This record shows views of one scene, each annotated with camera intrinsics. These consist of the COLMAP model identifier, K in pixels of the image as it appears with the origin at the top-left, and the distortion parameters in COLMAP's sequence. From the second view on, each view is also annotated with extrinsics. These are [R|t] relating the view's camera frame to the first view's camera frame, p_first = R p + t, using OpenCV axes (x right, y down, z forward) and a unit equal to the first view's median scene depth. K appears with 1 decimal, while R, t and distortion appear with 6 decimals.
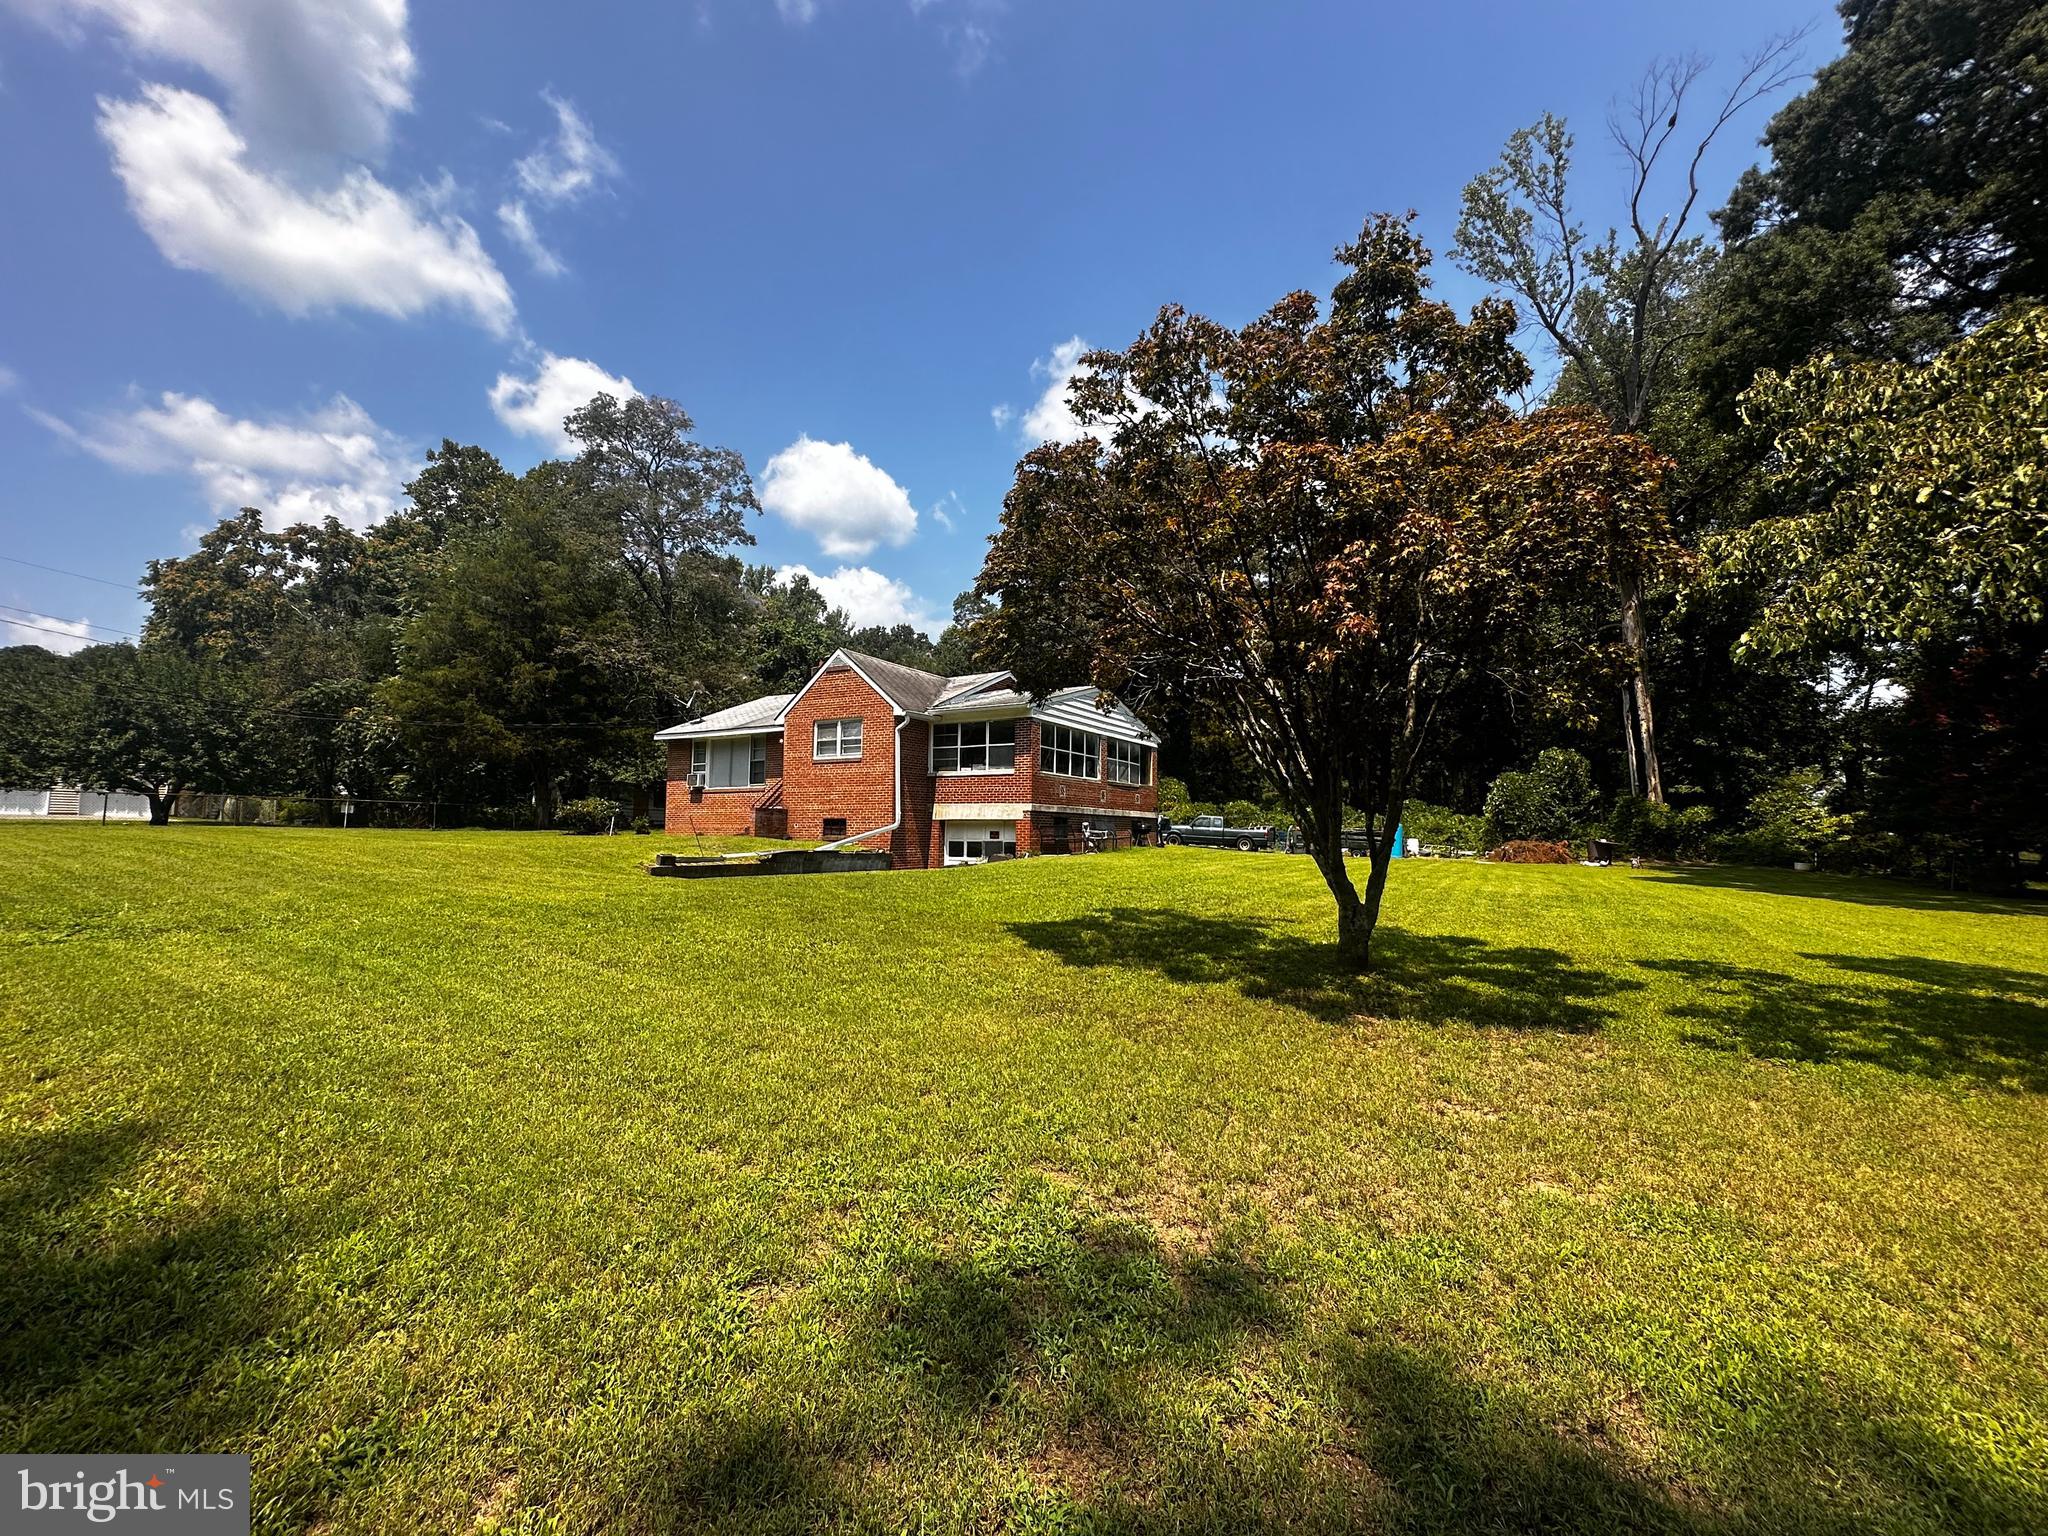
lens RADIAL K [[828.2, 0, 1019.4], [0, 828.2, 765.4], [0, 0, 1]] dist [0.001164, 0.000039]
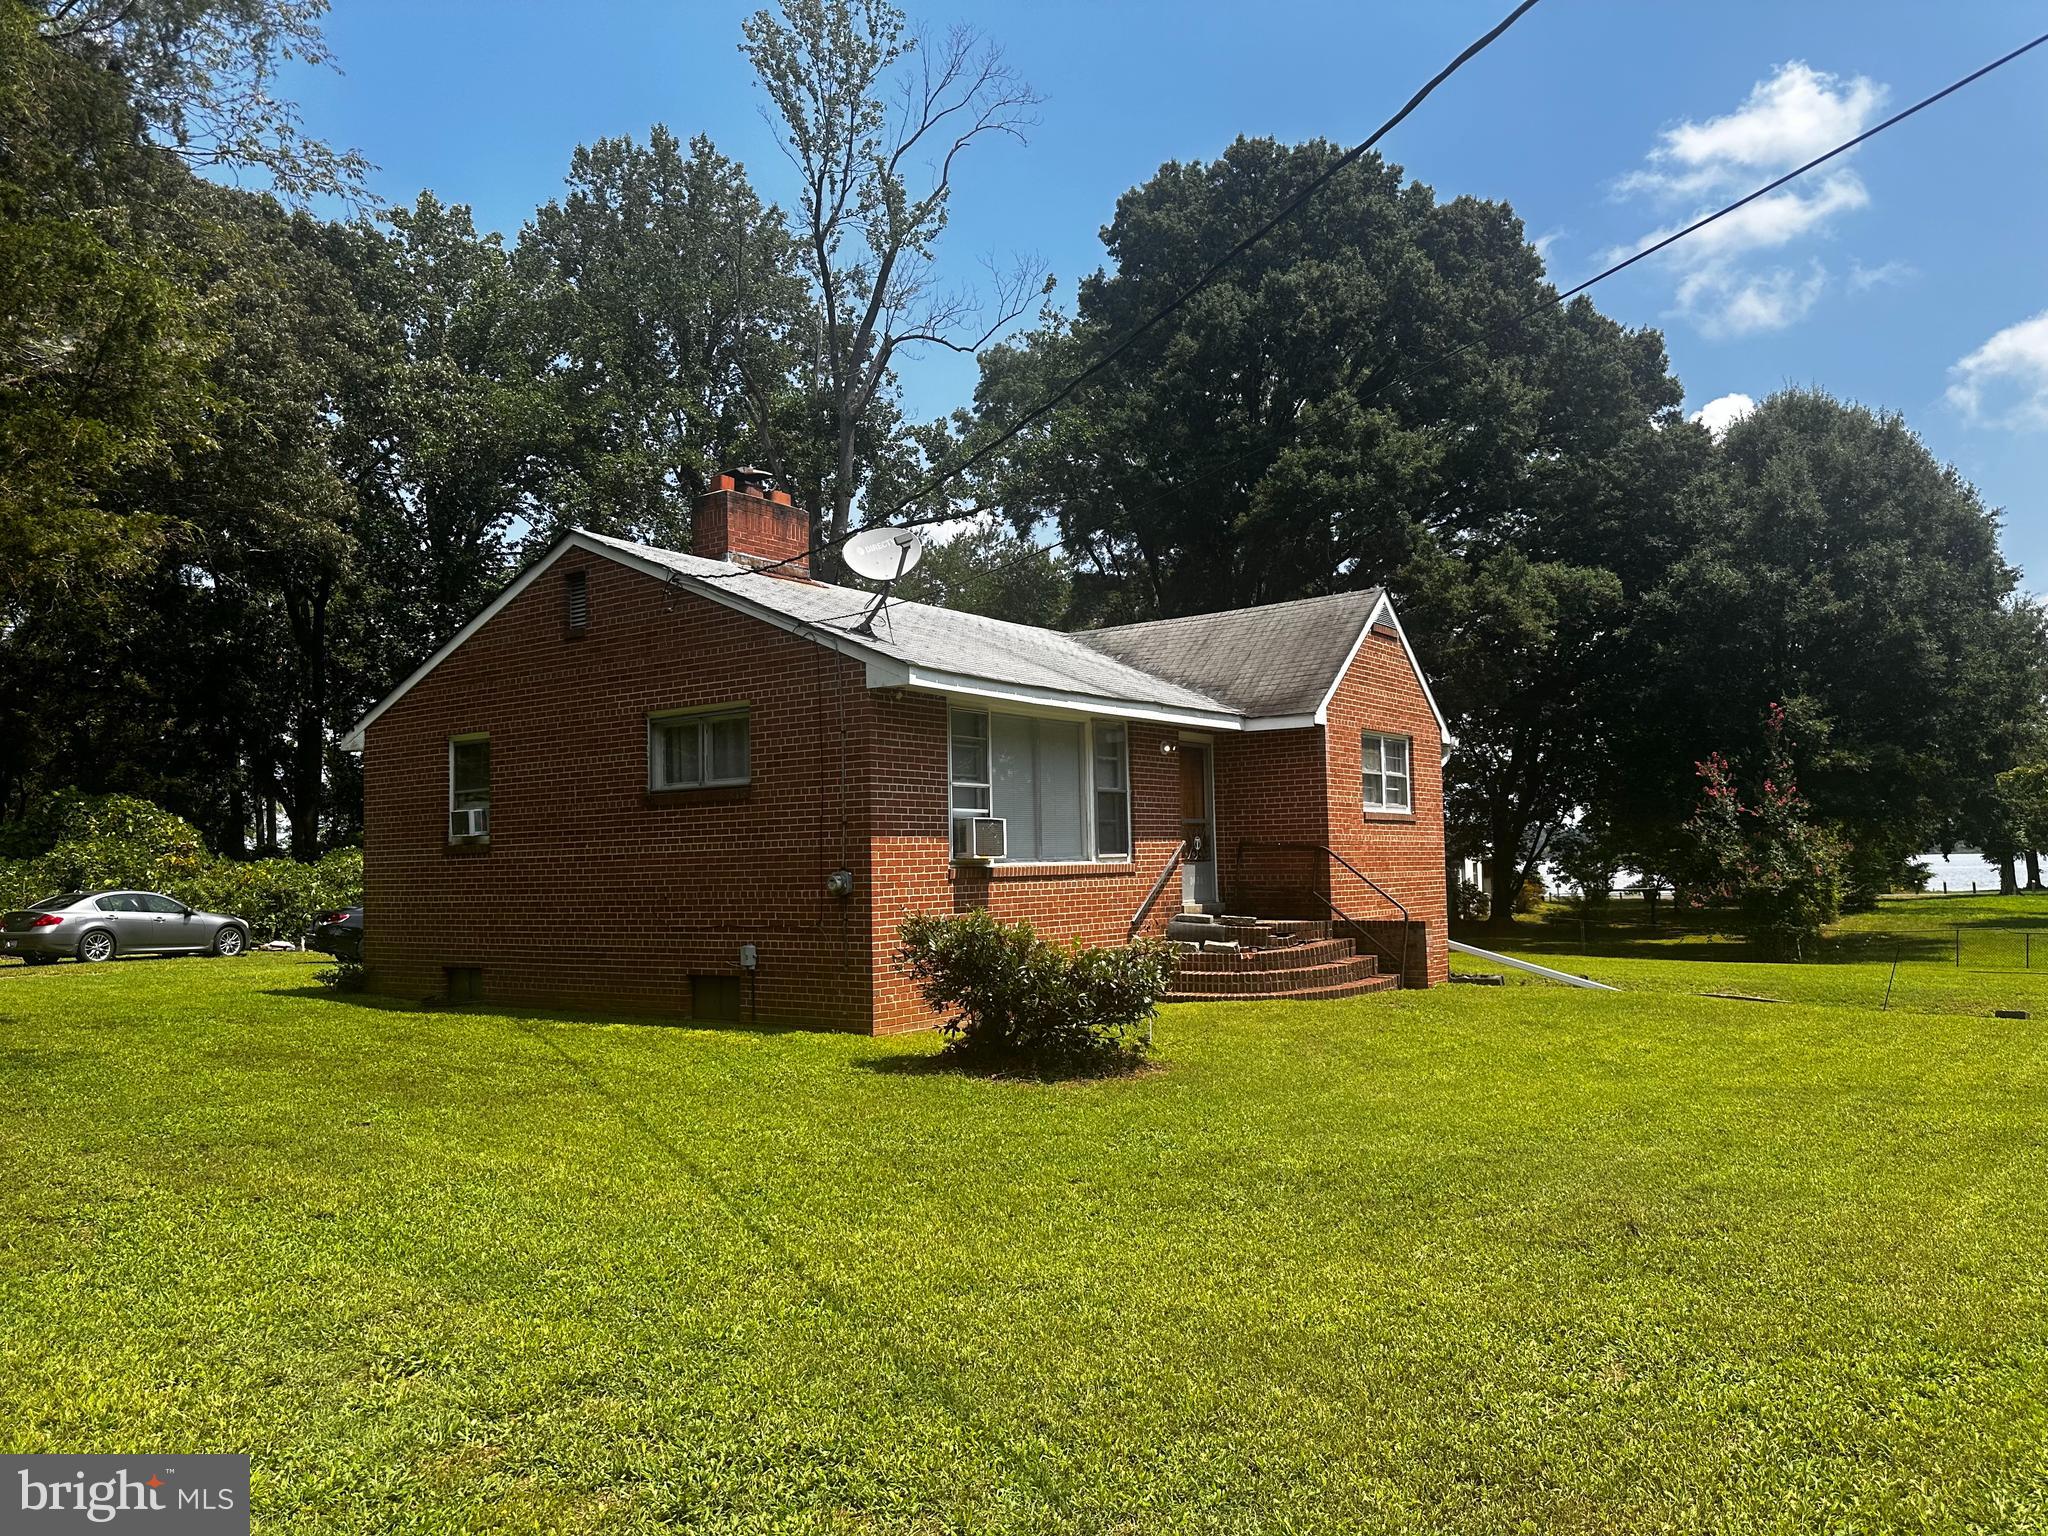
lens RADIAL K [[1432.9, 0, 1025.6], [0, 1432.9, 780.4], [0, 0, 1]] dist [0.033316, -0.009958]
pose [[0.119189, 0.051610, 0.991529, -1.100515], [-0.059897, 0.997203, -0.044705, 0.023701], [-0.991063, -0.054061, 0.121947, 1.110451]]
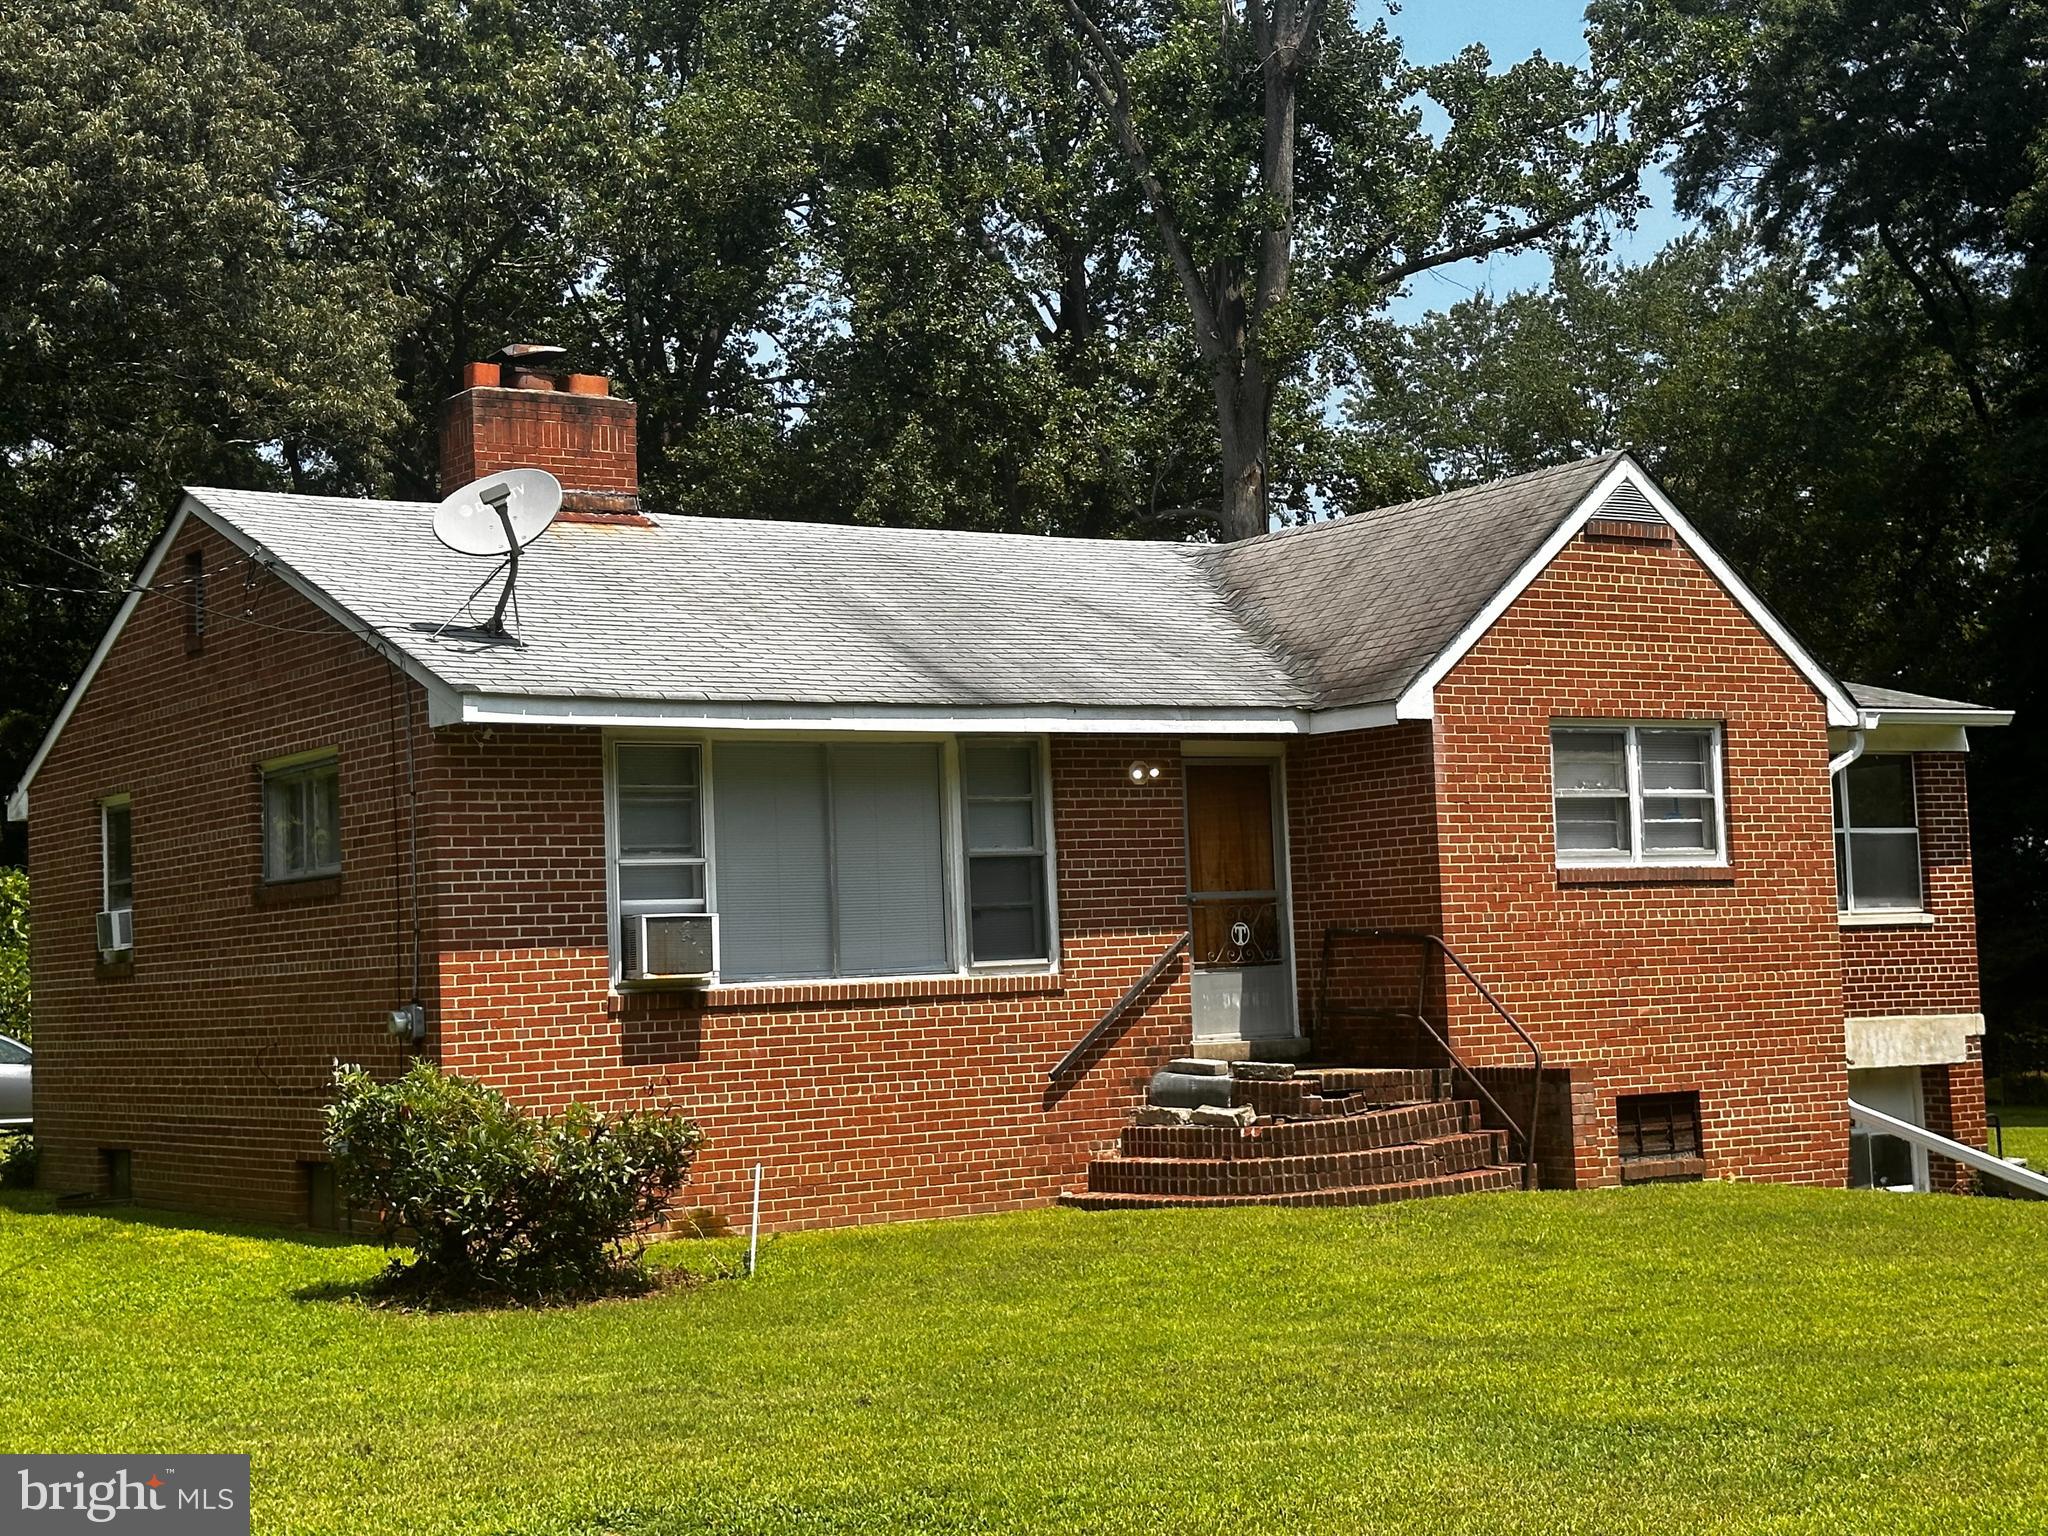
lens RADIAL K [[3099.0, 0, 1023.4], [0, 3099.0, 772.1], [0, 0, 1]] dist [0.127557, 0.000000]
pose [[0.463958, 0.032929, 0.885245, -1.203517], [-0.030406, 0.999312, -0.021236, -0.011607], [-0.885335, -0.017064, 0.464640, 0.709403]]
